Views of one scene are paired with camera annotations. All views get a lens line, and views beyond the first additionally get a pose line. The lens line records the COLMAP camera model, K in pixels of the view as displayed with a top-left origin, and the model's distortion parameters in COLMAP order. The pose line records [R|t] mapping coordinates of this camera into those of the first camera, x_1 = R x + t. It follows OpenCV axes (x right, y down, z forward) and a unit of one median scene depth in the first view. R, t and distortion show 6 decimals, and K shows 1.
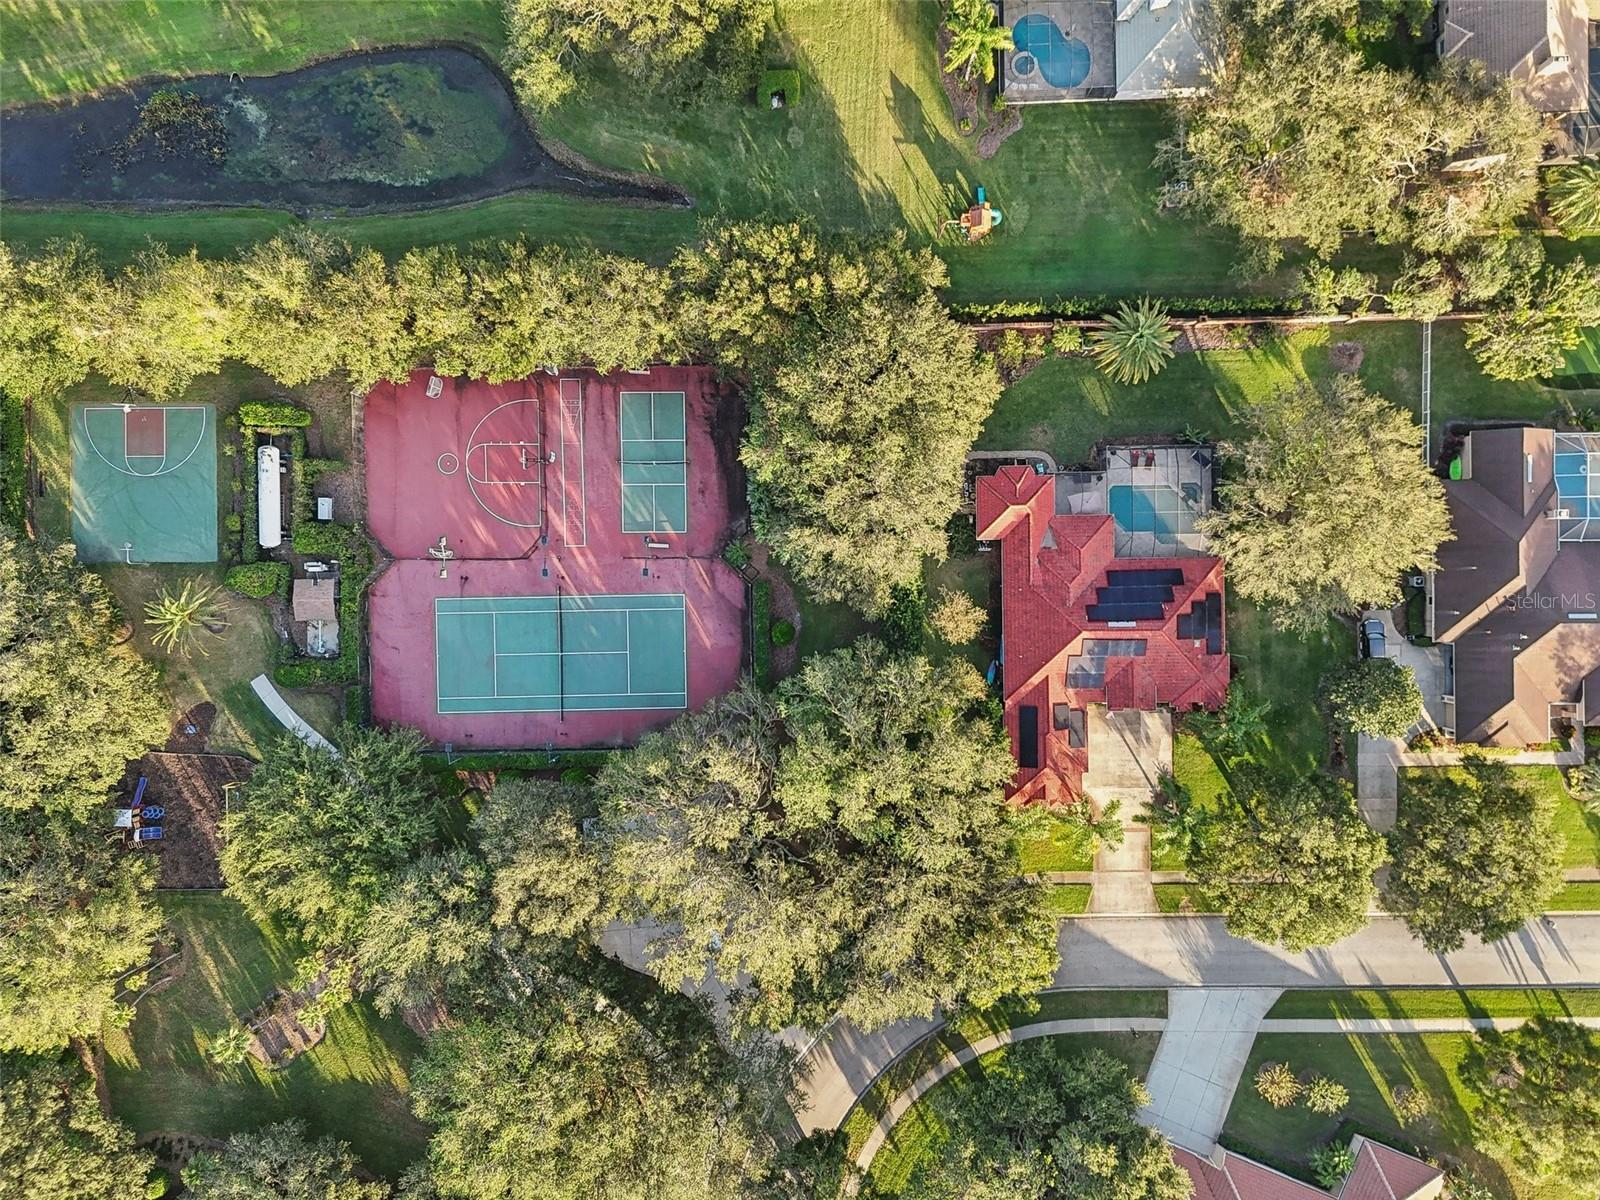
lens RADIAL K [[1178.4, 0, 797.7], [0, 1178.4, 602.8], [0, 0, 1]] dist [0.061294, -0.050153]
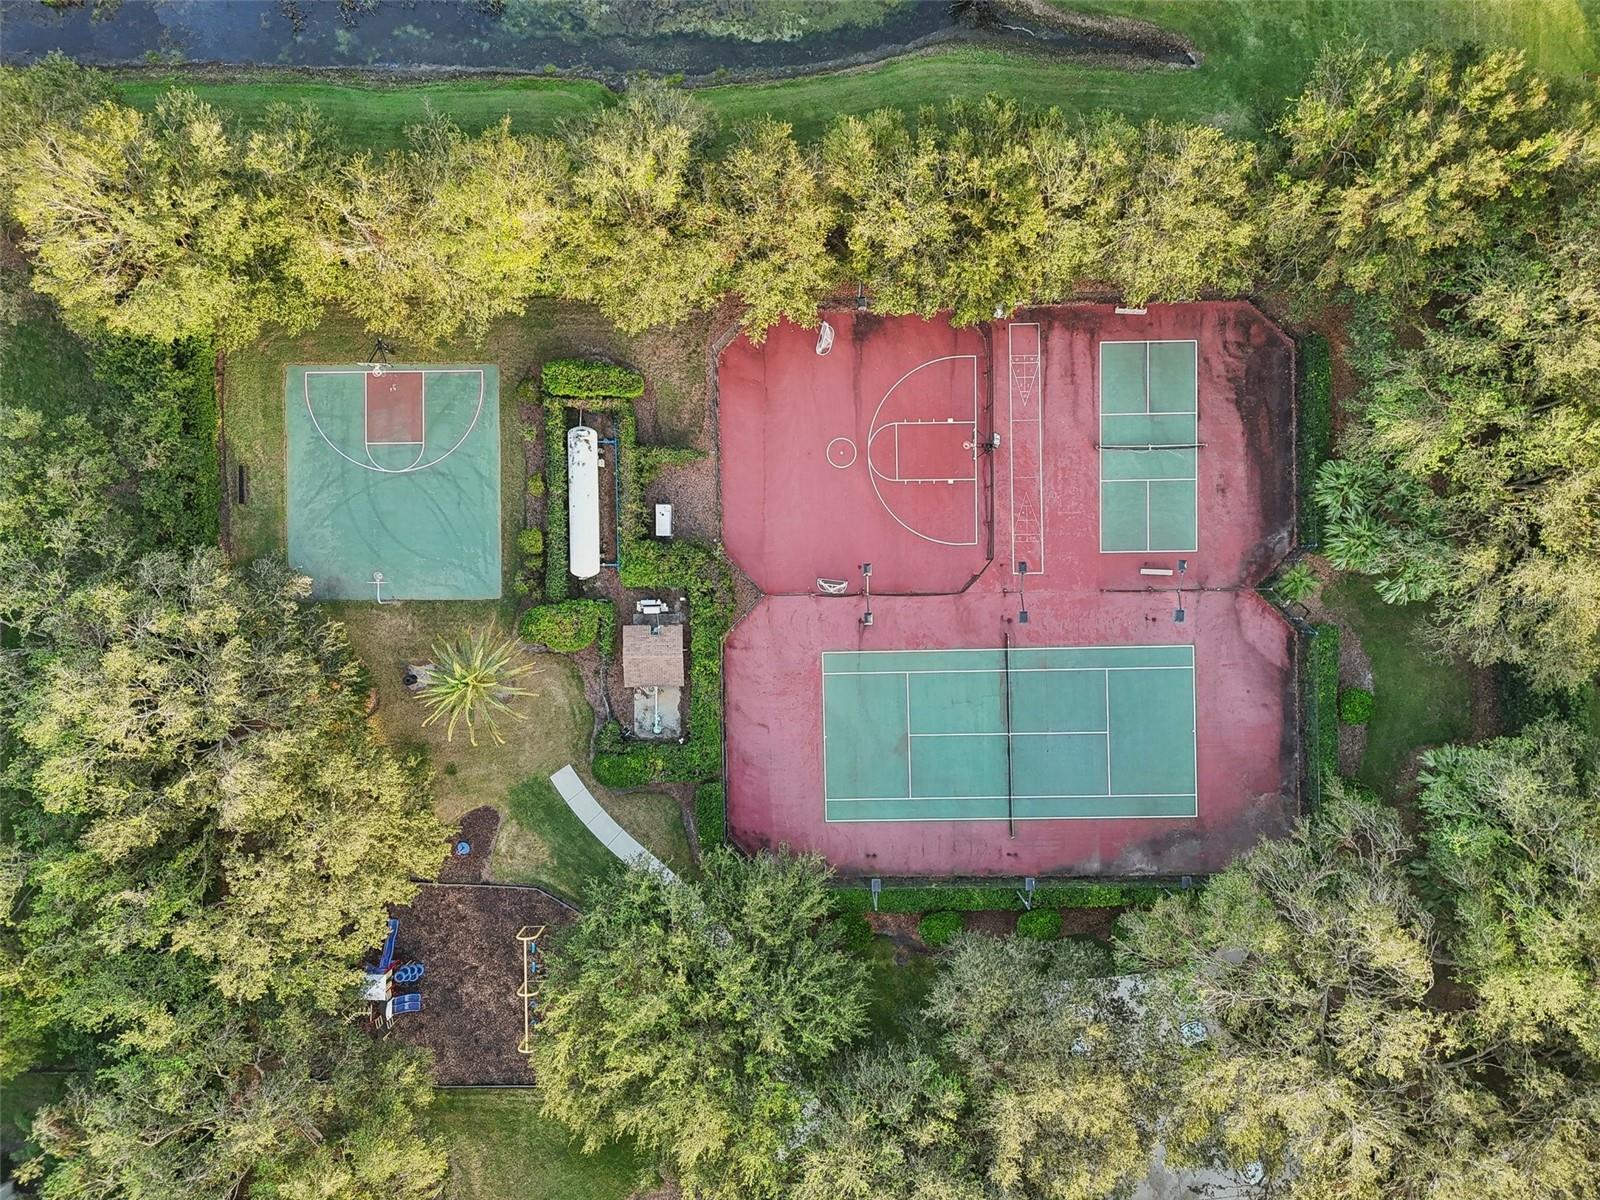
lens RADIAL K [[1178.4, 0, 813.8], [0, 1178.4, 604.6], [0, 0, 1]] dist [0.061294, -0.050153]
pose [[0.999992, -0.003085, 0.002651, -0.317672], [0.003083, 0.999995, 0.000768, -0.031965], [-0.002653, -0.000760, 0.999996, 0.335408]]
